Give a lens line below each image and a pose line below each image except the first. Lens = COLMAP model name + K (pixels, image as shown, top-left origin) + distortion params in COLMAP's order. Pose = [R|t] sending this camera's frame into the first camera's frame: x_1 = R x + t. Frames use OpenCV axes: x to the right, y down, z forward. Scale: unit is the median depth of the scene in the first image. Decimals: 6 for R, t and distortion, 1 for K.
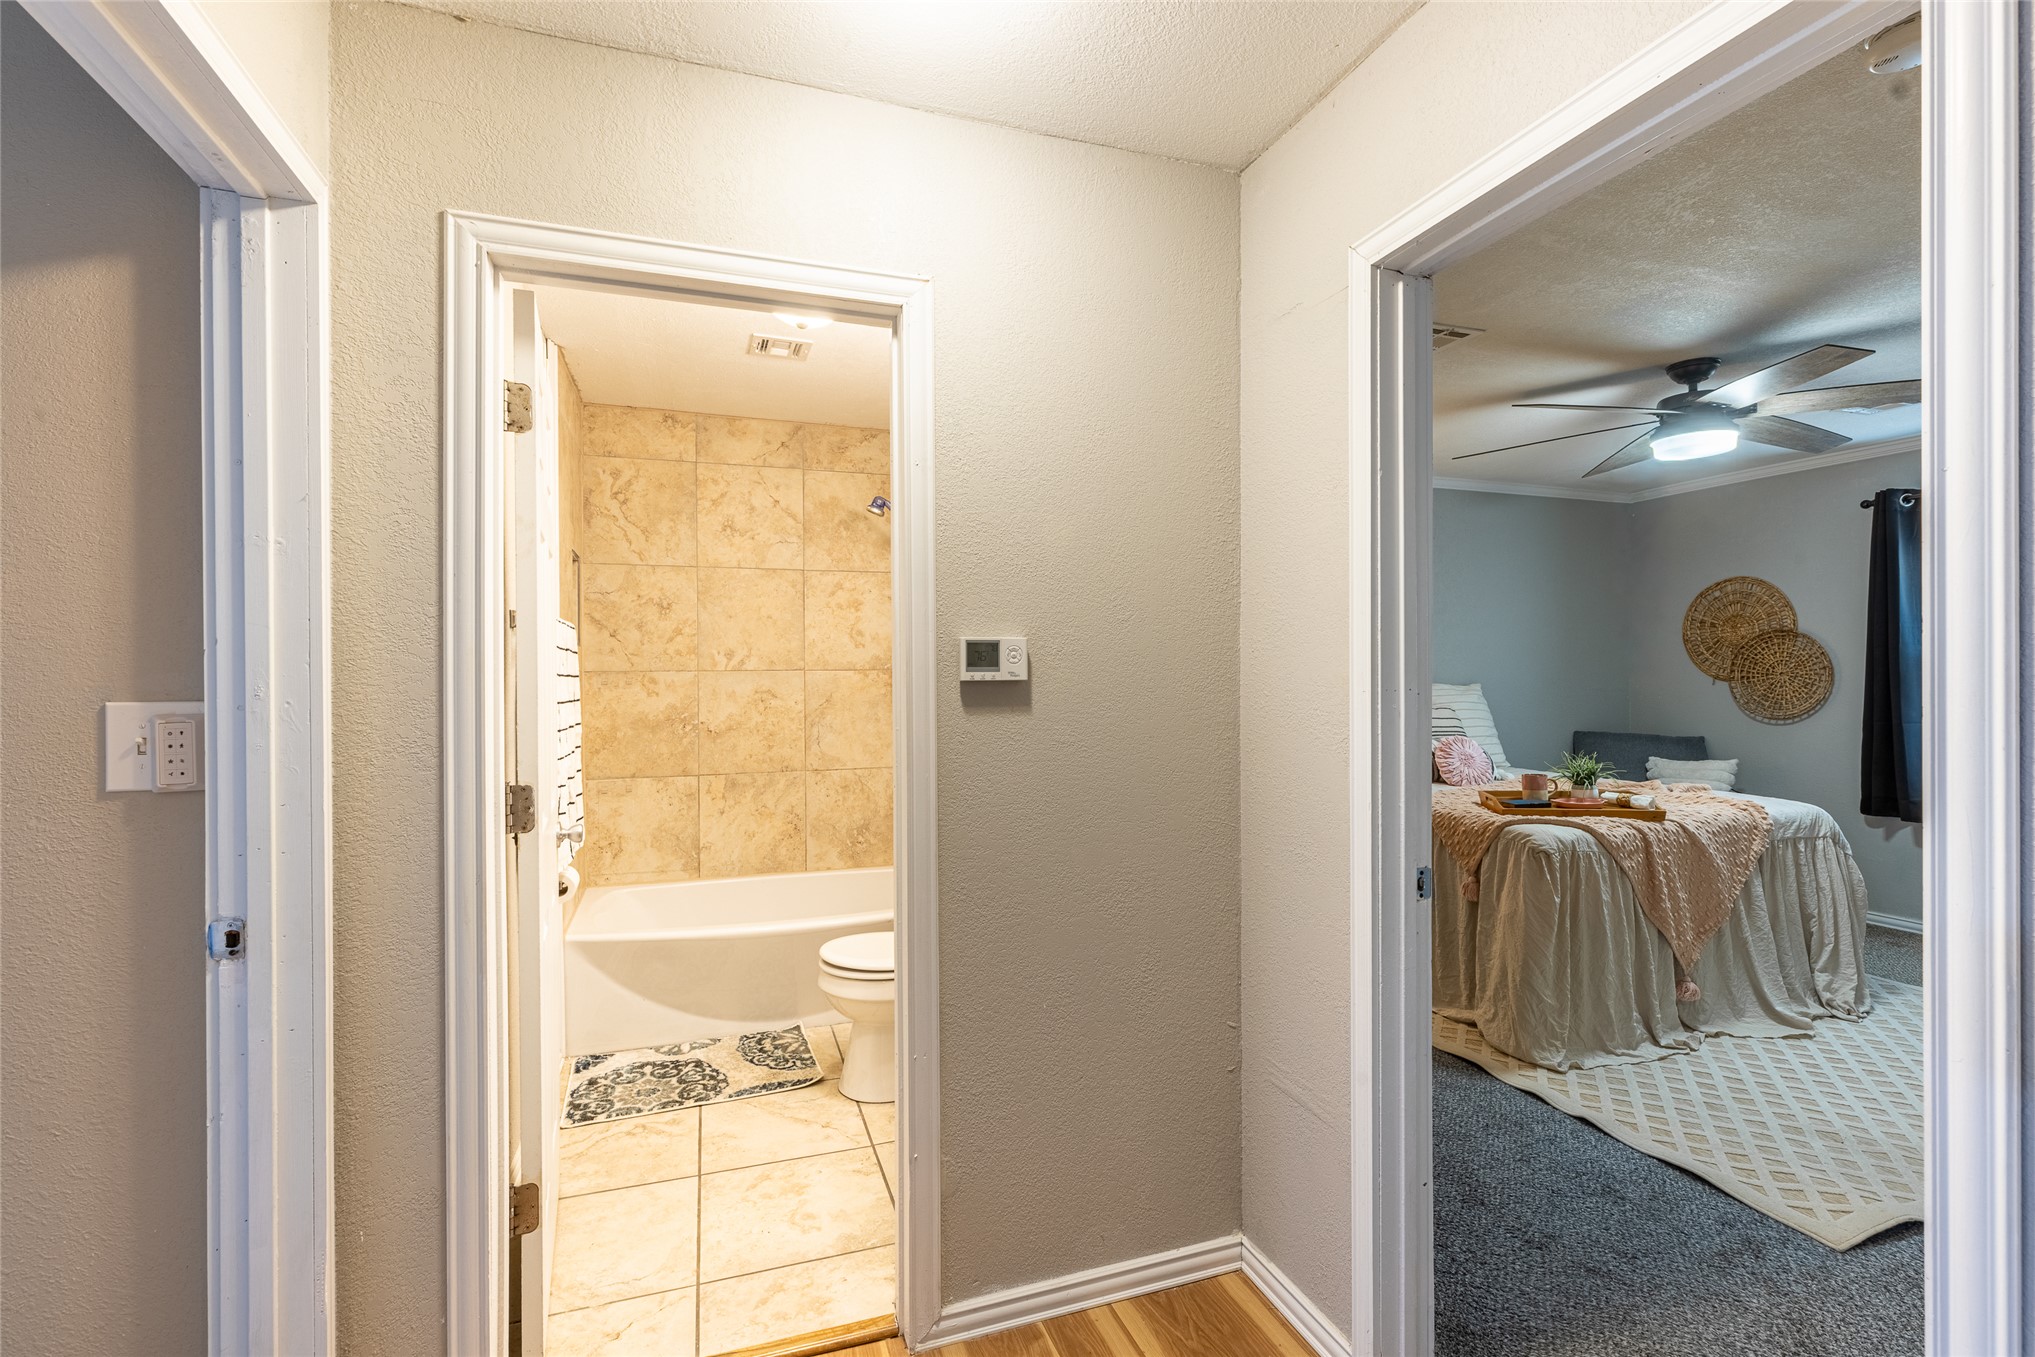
lens RADIAL K [[909.2, 0, 1018.6], [0, 909.2, 673.1], [0, 0, 1]] dist [0.003256, 0.000082]
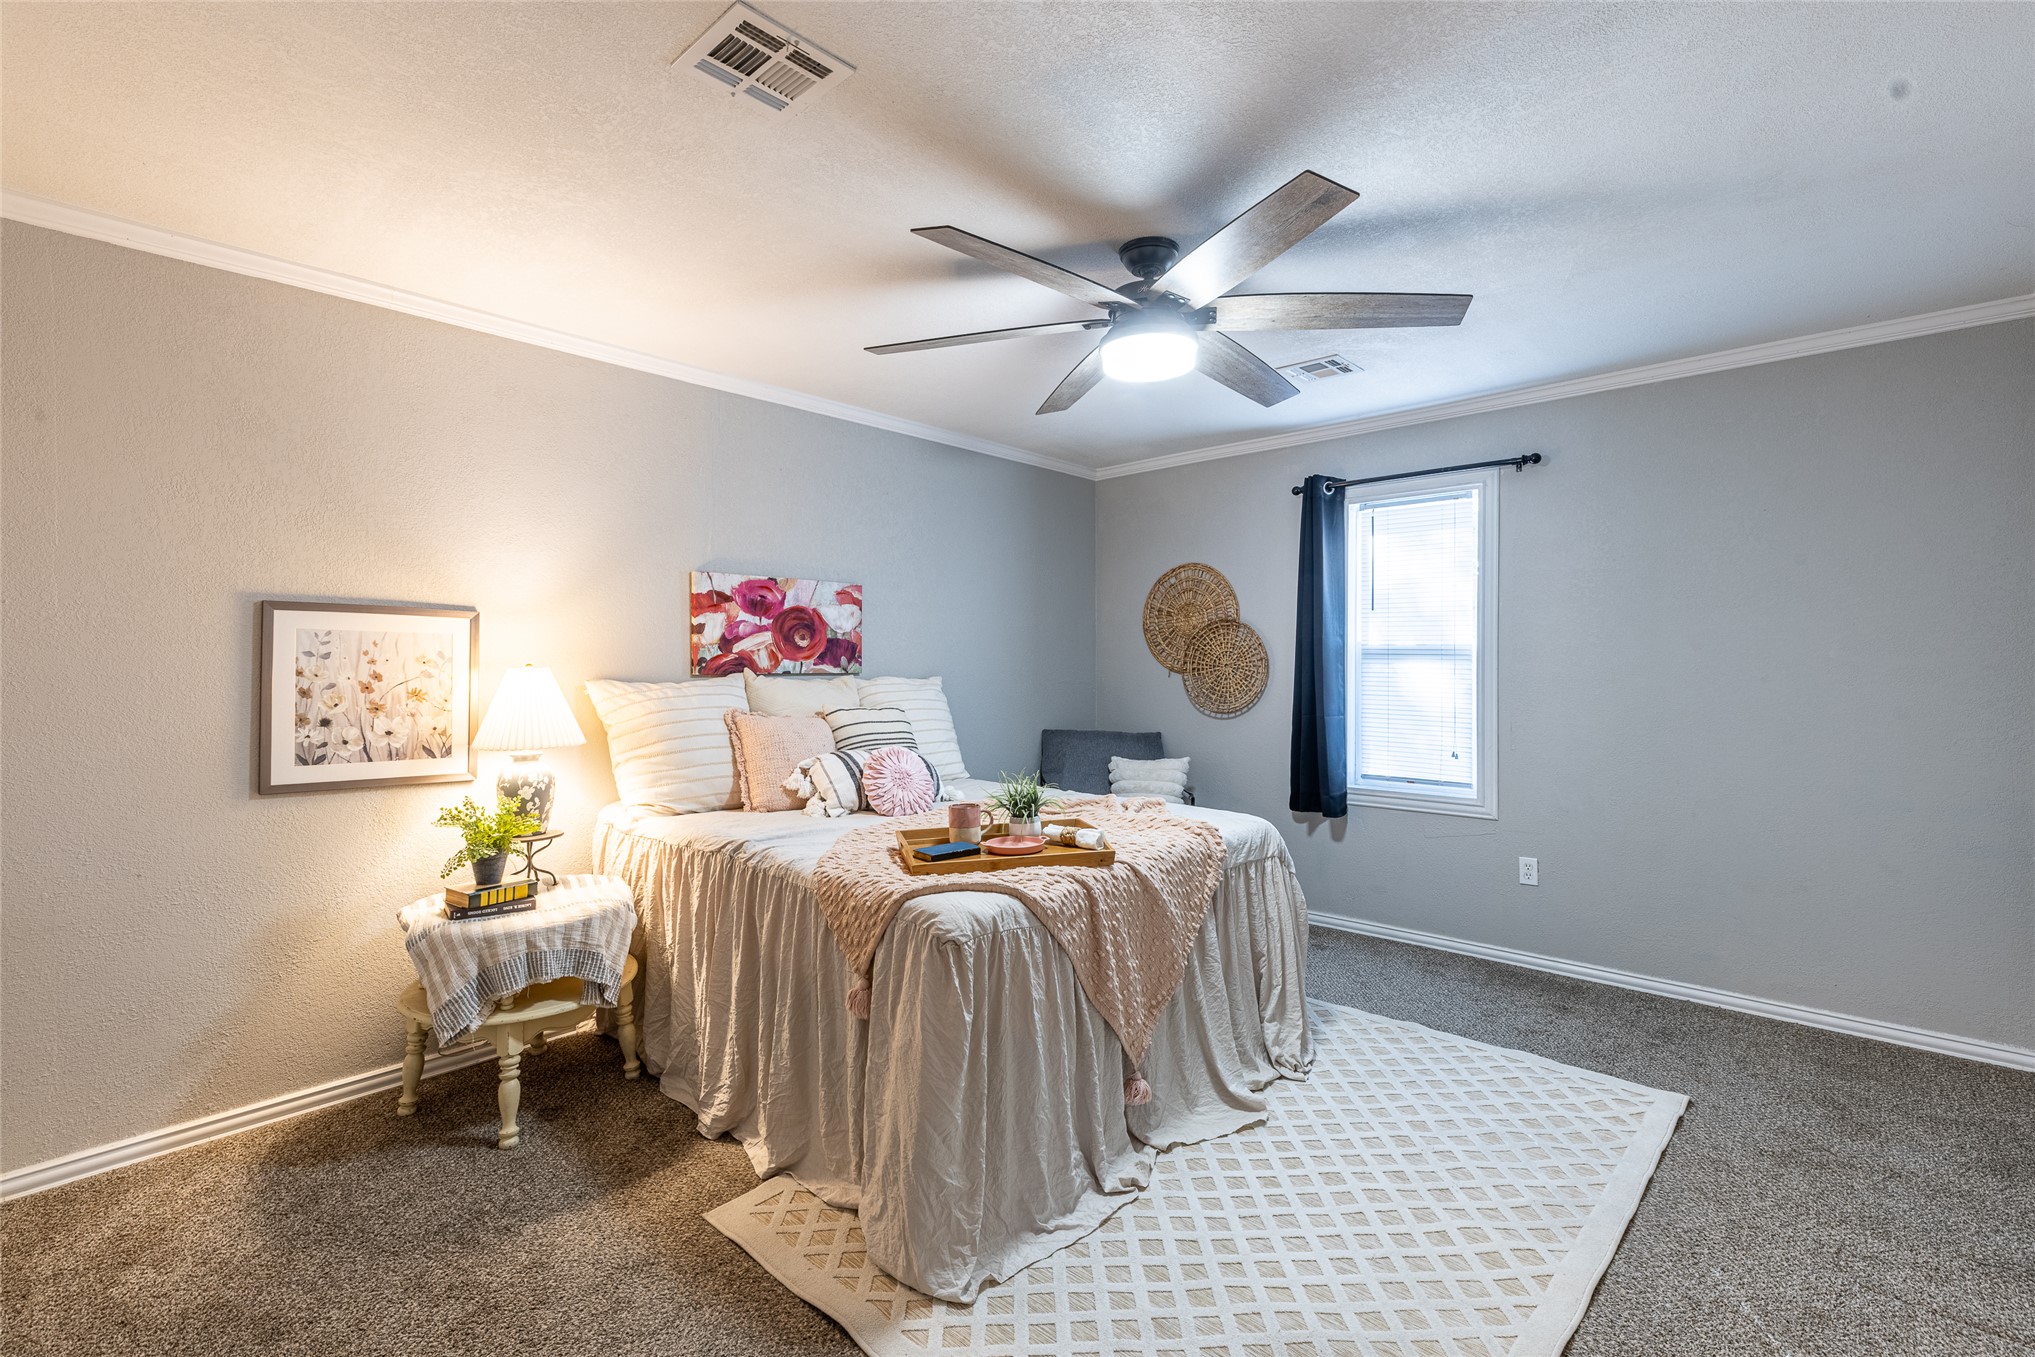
lens RADIAL K [[909.2, 0, 1013.6], [0, 909.2, 677.4], [0, 0, 1]] dist [0.003256, 0.000082]
pose [[0.886292, -0.002809, 0.463119, 0.295519], [-0.003337, 0.999917, 0.012451, 0.003121], [-0.463115, -0.012580, 0.886209, 0.385388]]
